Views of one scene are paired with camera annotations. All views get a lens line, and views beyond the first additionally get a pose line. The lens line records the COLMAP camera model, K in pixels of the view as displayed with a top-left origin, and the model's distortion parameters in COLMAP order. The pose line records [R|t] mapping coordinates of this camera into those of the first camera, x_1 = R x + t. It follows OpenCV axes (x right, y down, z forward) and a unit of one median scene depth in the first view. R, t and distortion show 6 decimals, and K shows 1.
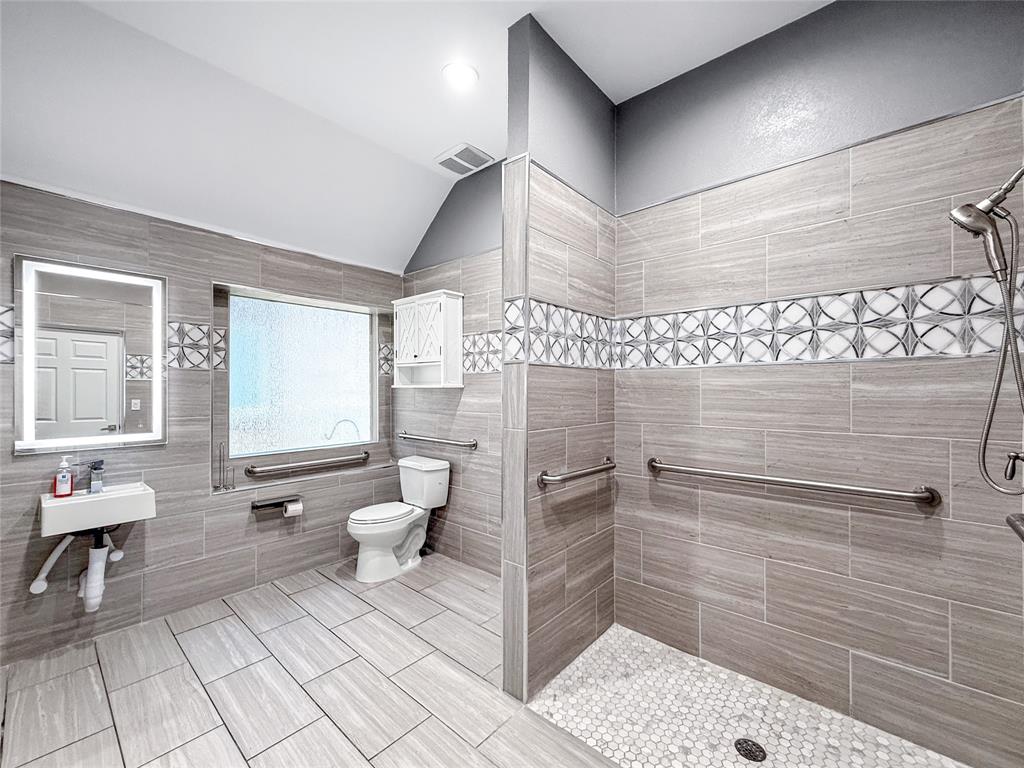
lens RADIAL K [[419.0, 0, 513.4], [0, 419.0, 385.3], [0, 0, 1]] dist [-0.007188, 0.001572]
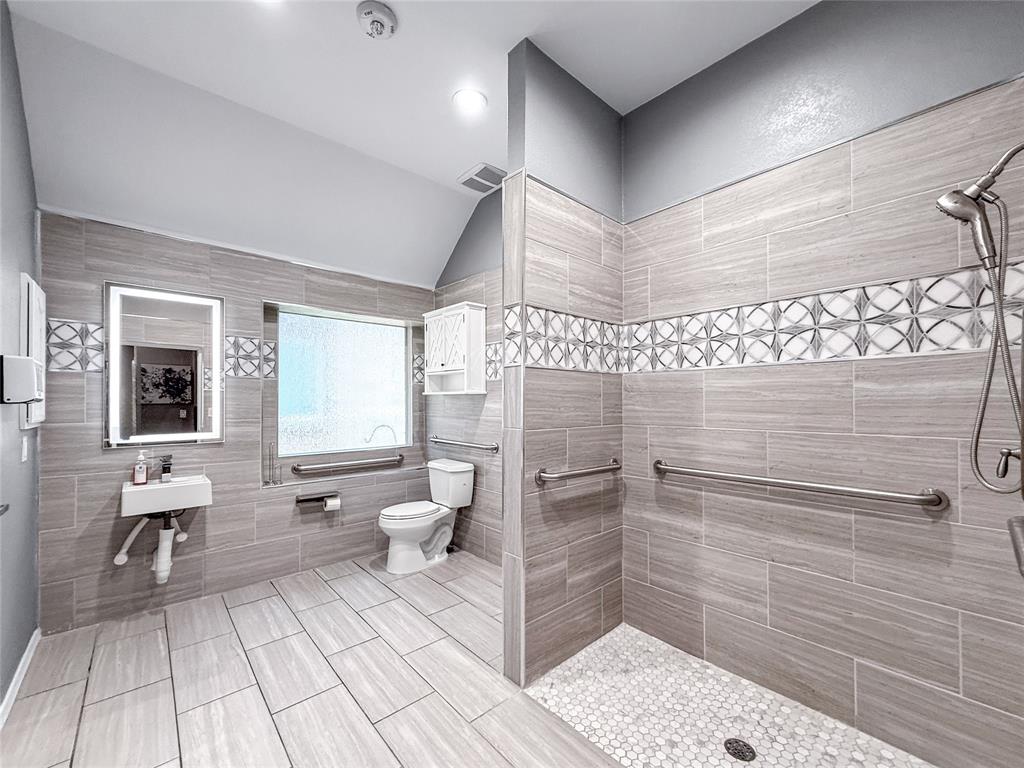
lens RADIAL K [[419.0, 0, 530.1], [0, 419.0, 397.8], [0, 0, 1]] dist [-0.007188, 0.001572]
pose [[0.992973, -0.003638, -0.118281, 0.163146], [0.002753, 0.999967, -0.007650, 0.033651], [0.118305, 0.007271, 0.992951, -0.047649]]
